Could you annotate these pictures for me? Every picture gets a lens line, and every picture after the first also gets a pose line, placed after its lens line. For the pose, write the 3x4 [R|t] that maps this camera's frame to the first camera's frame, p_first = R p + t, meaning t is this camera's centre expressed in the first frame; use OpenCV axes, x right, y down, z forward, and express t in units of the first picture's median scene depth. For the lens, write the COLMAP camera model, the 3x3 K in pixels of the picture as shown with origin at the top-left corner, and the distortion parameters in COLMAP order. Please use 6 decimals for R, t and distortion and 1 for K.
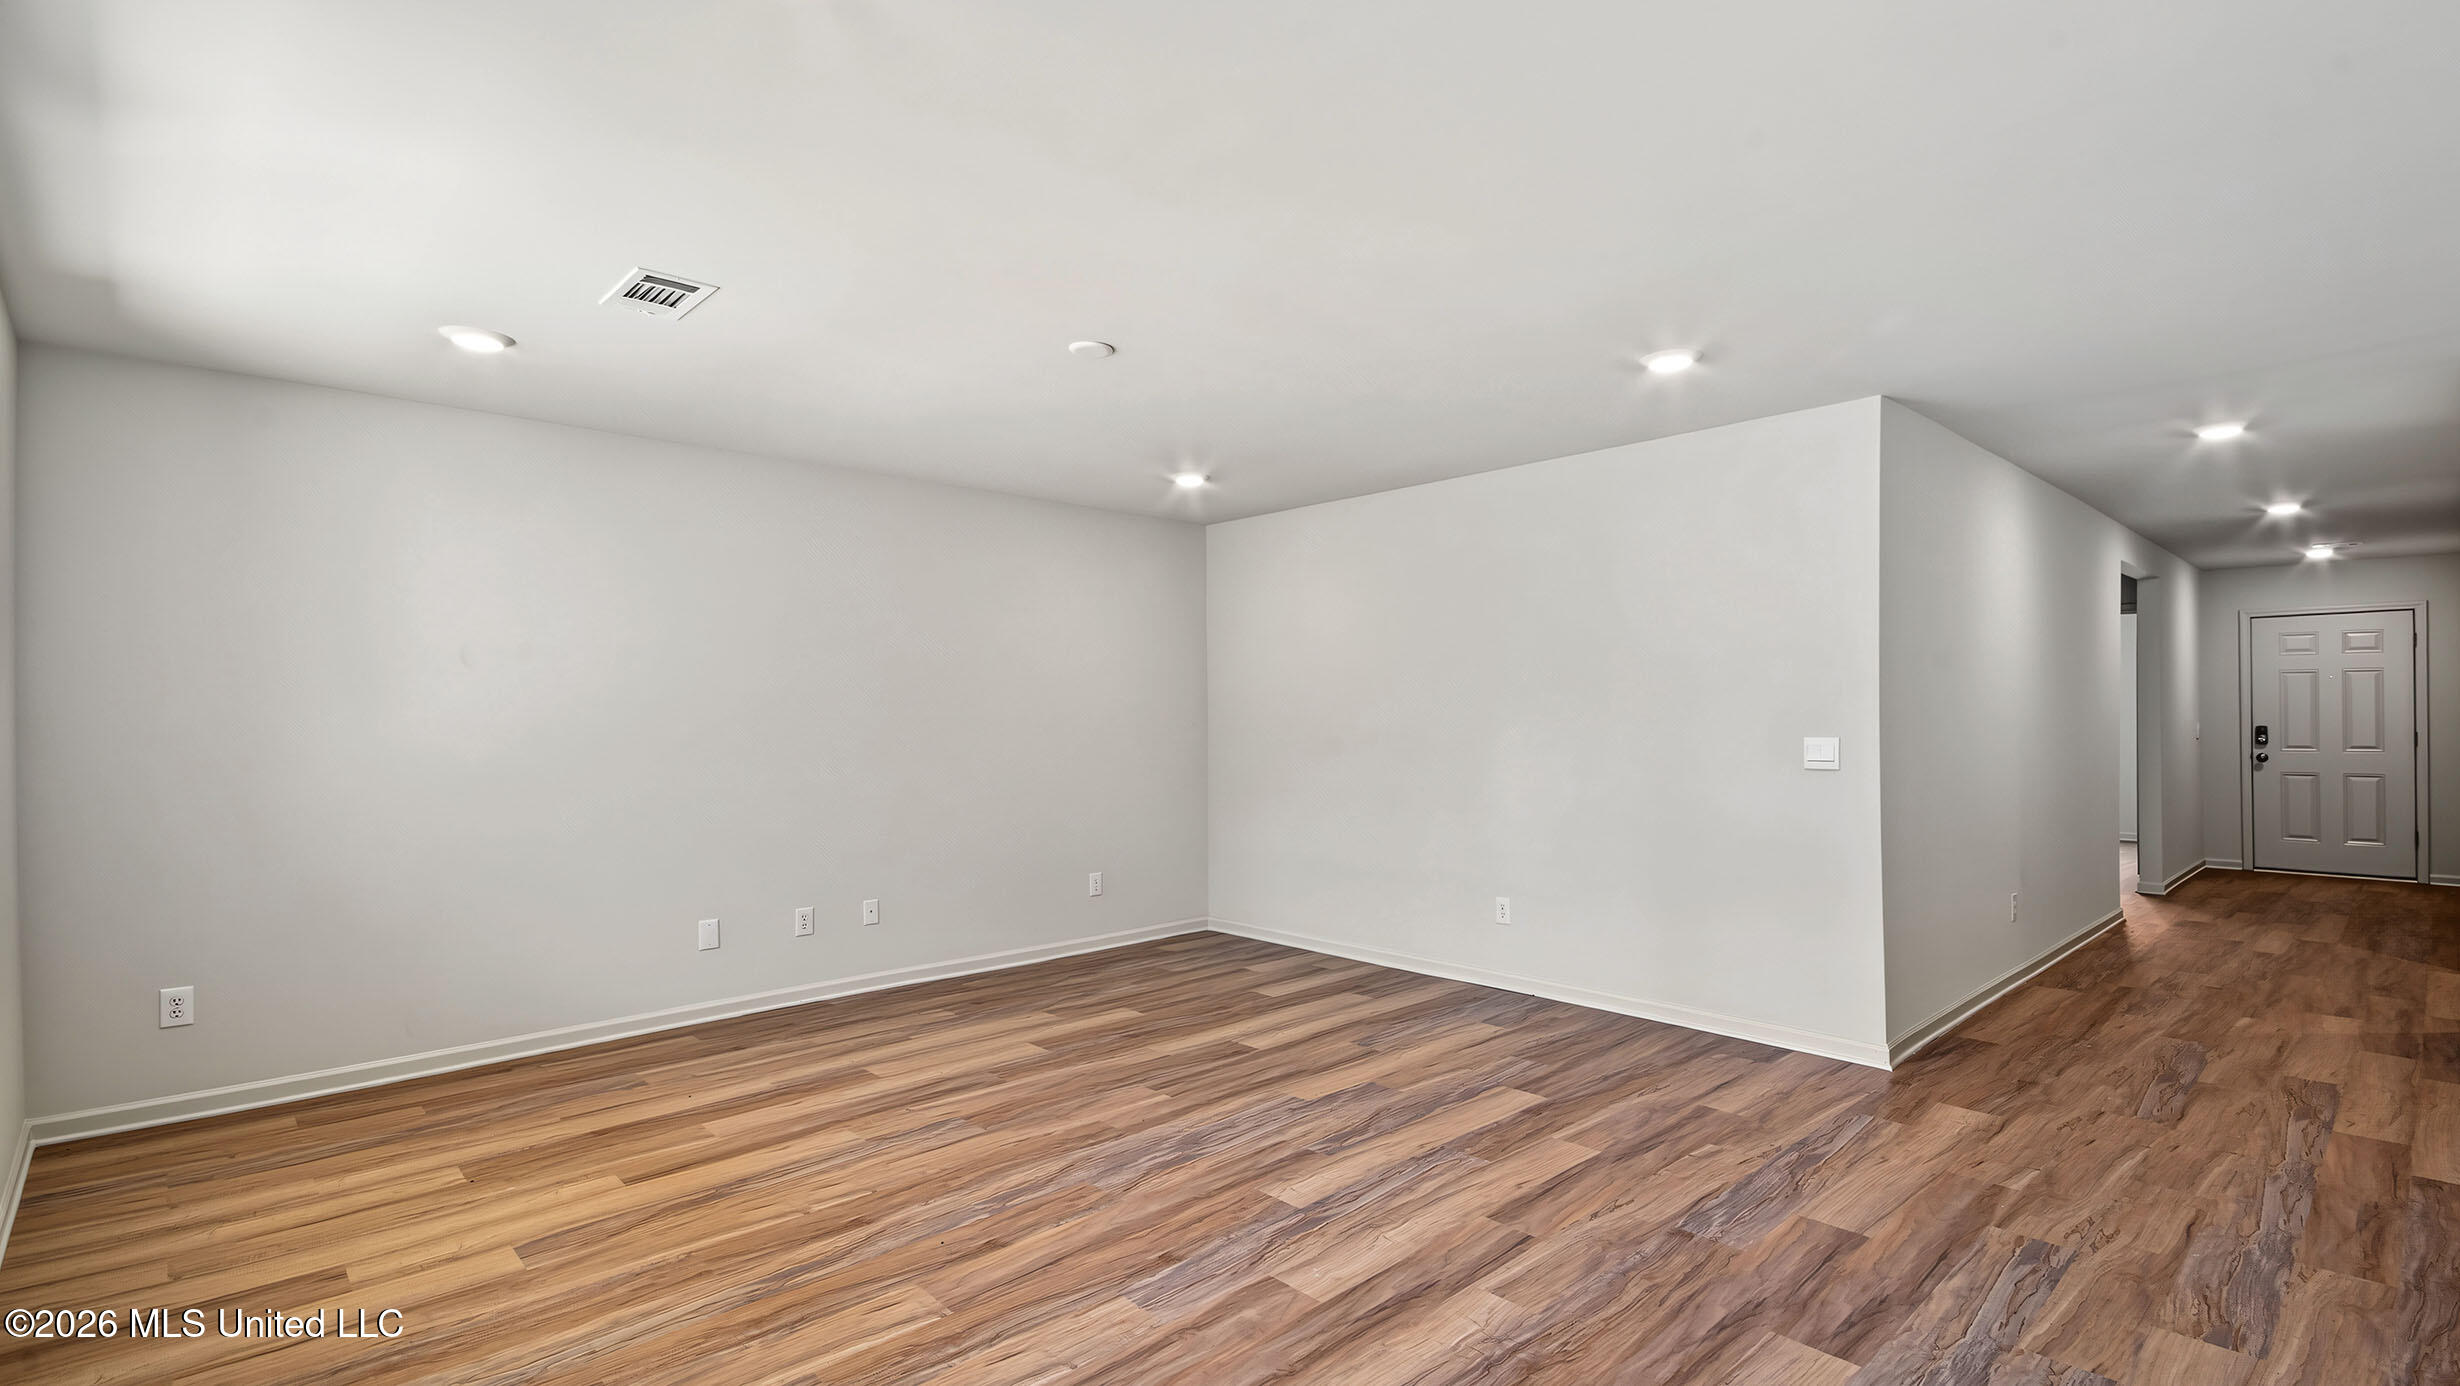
lens RADIAL K [[1093.5, 0, 1224.7], [0, 1093.5, 705.1], [0, 0, 1]] dist [0.000487, -0.000907]
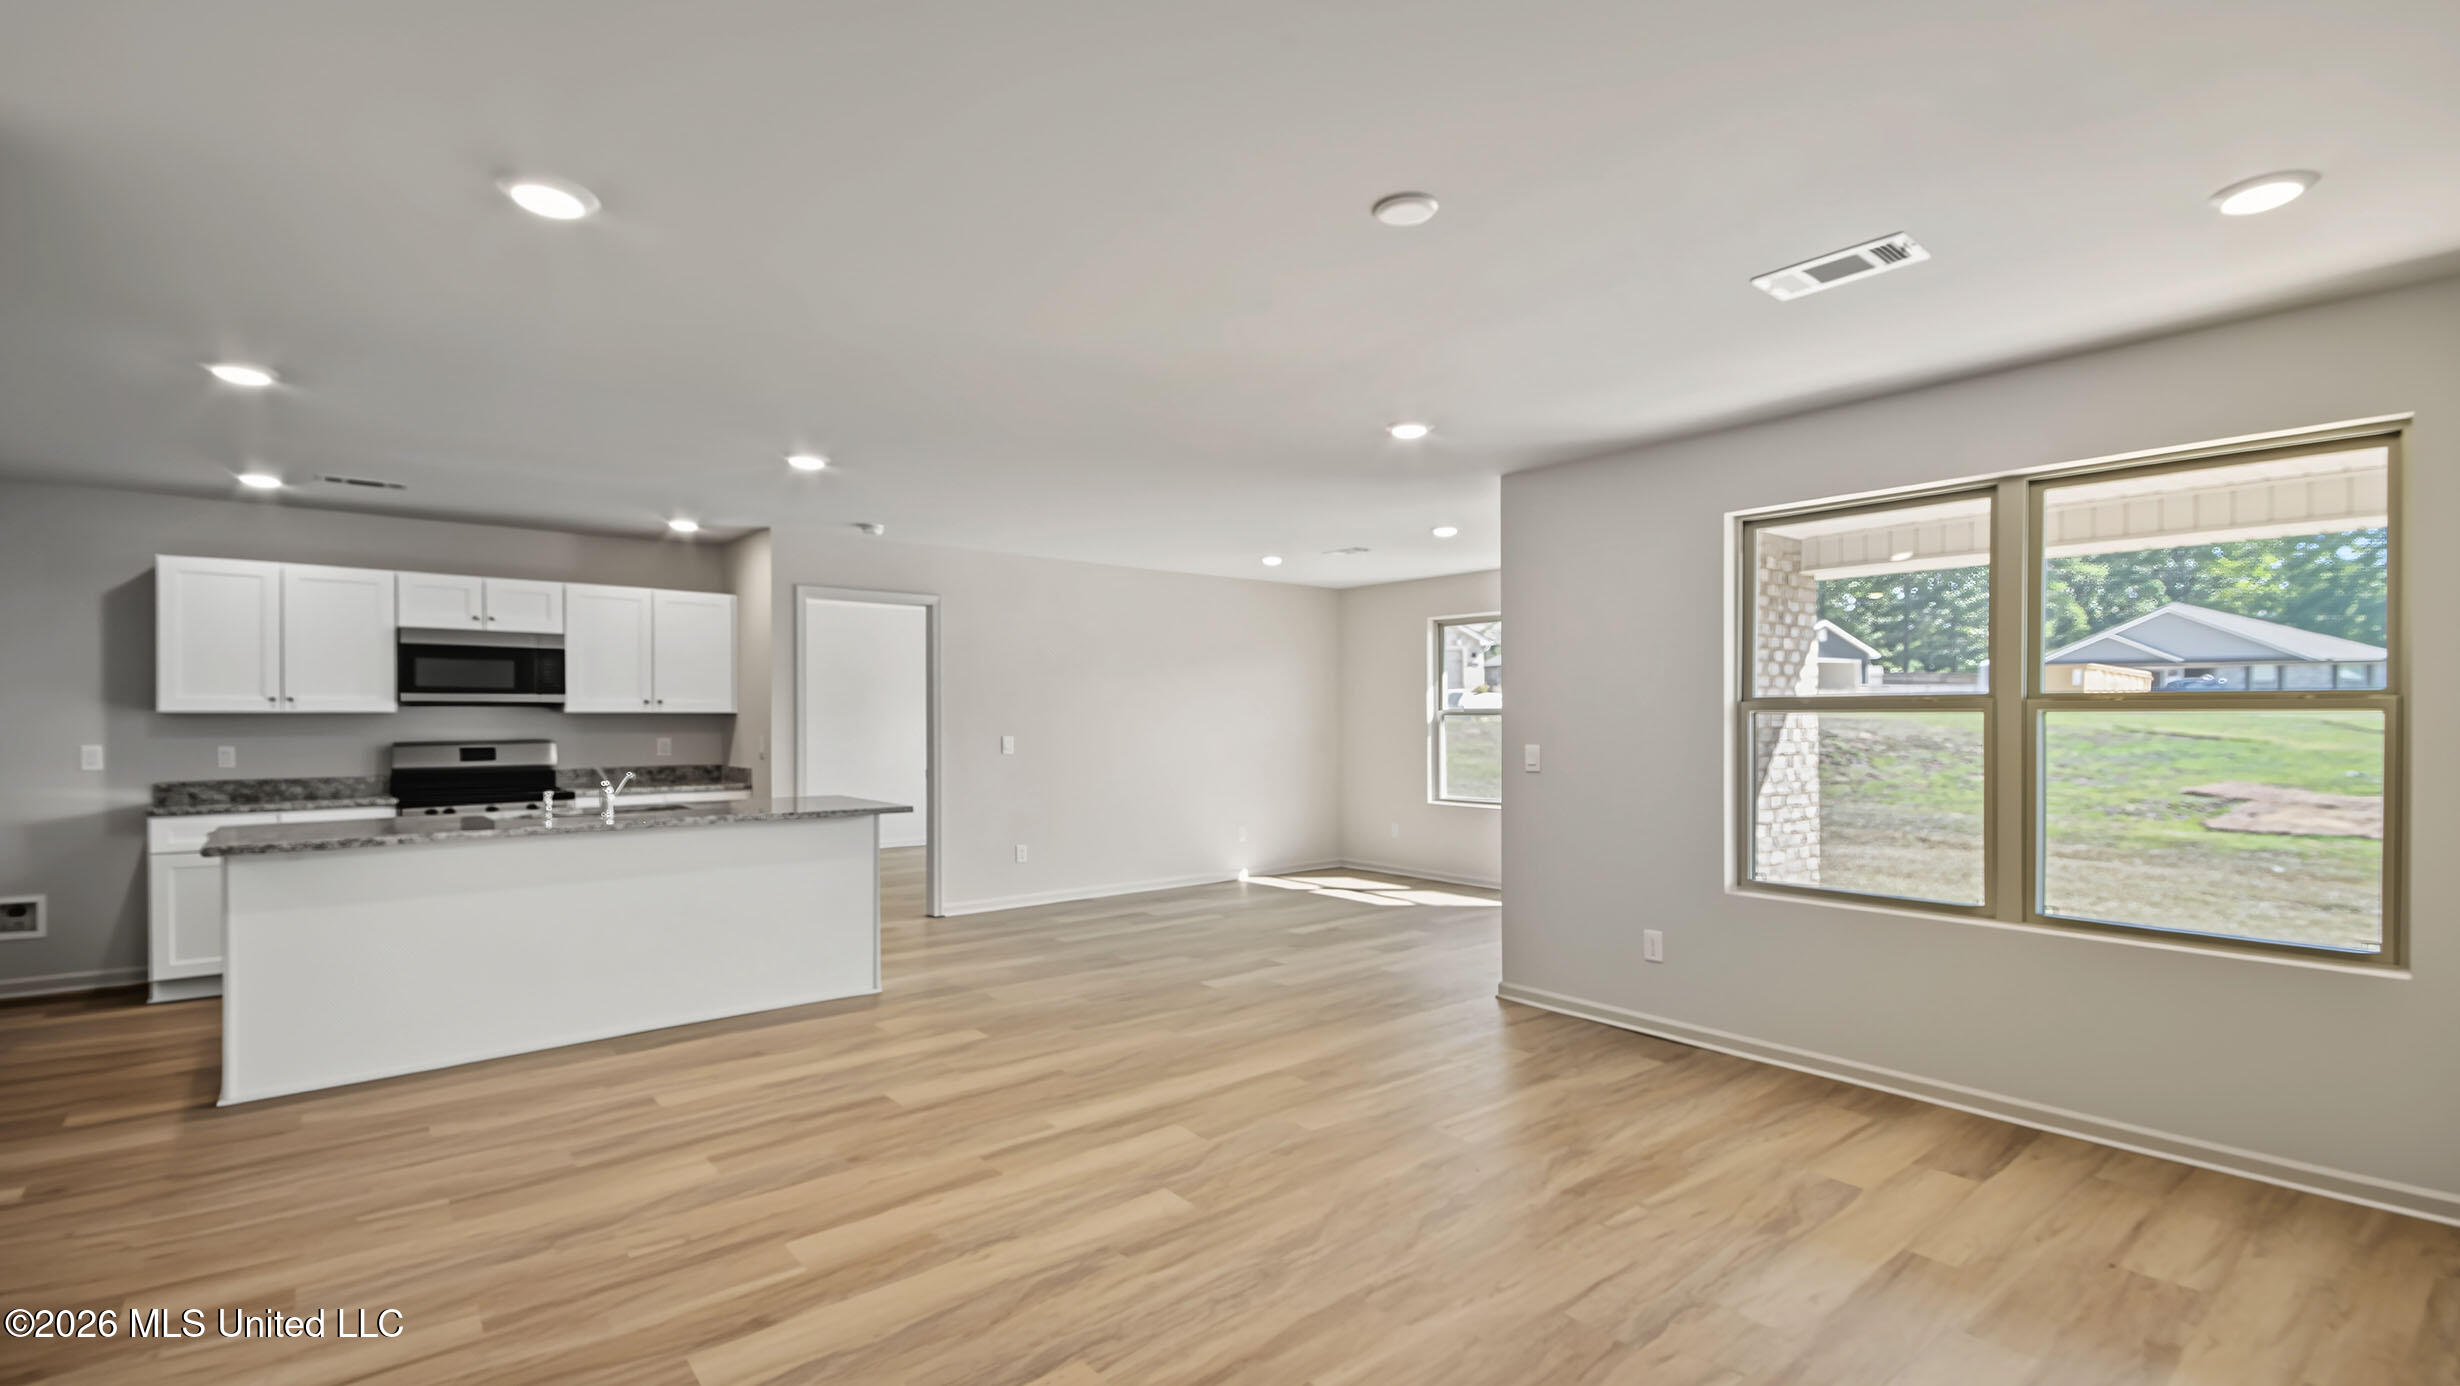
lens RADIAL K [[1093.5, 0, 1220.8], [0, 1093.5, 693.7], [0, 0, 1]] dist [0.000487, -0.000907]
pose [[-0.998414, 0.006383, 0.055930, -0.046051], [0.004462, 0.999398, -0.034413, 0.016888], [-0.056116, -0.034109, -0.997841, 1.985562]]
